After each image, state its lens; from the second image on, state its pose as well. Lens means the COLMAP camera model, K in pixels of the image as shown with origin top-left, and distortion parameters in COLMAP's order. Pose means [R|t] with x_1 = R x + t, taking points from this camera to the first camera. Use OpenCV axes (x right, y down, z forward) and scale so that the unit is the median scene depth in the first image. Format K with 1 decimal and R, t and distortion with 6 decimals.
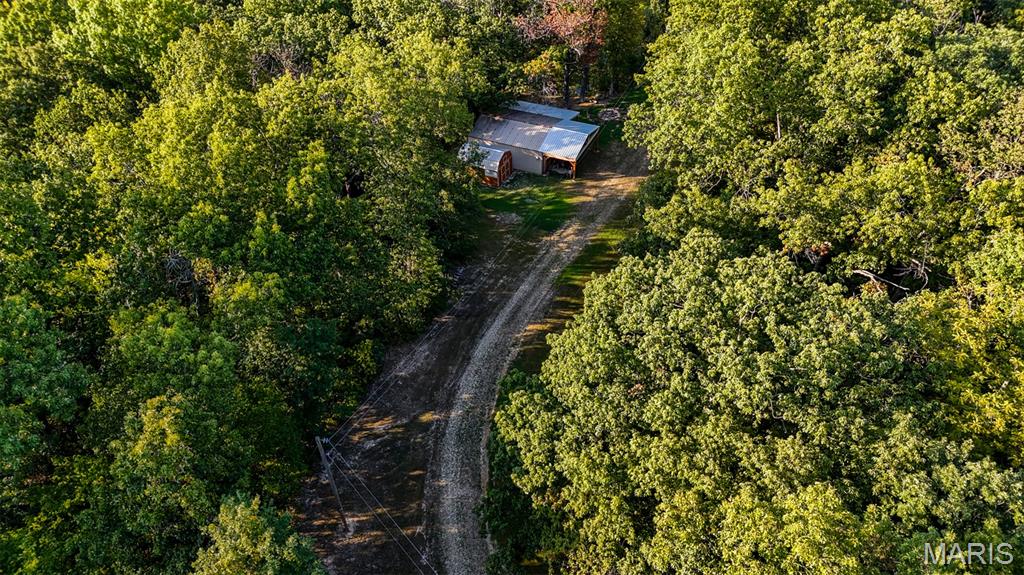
lens RADIAL K [[698.9, 0, 516.1], [0, 698.9, 294.5], [0, 0, 1]] dist [0.066758, -0.003086]
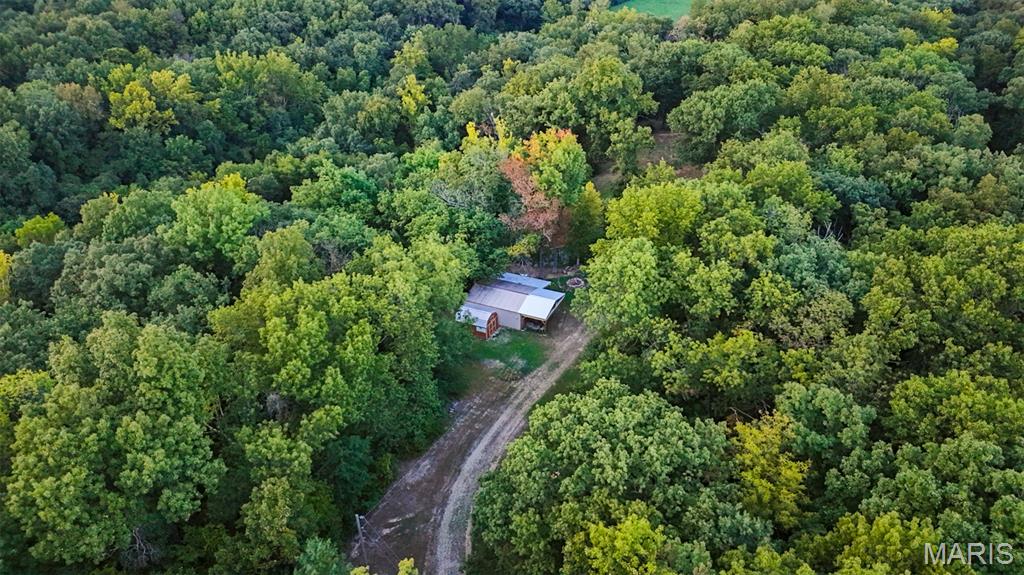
lens RADIAL K [[698.9, 0, 516.1], [0, 698.9, 294.5], [0, 0, 1]] dist [0.066758, -0.003086]
pose [[0.999977, 0.006669, 0.001043, 0.043793], [-0.006340, 0.980926, -0.194277, 0.023855], [-0.002319, 0.194266, 0.980946, -0.455178]]
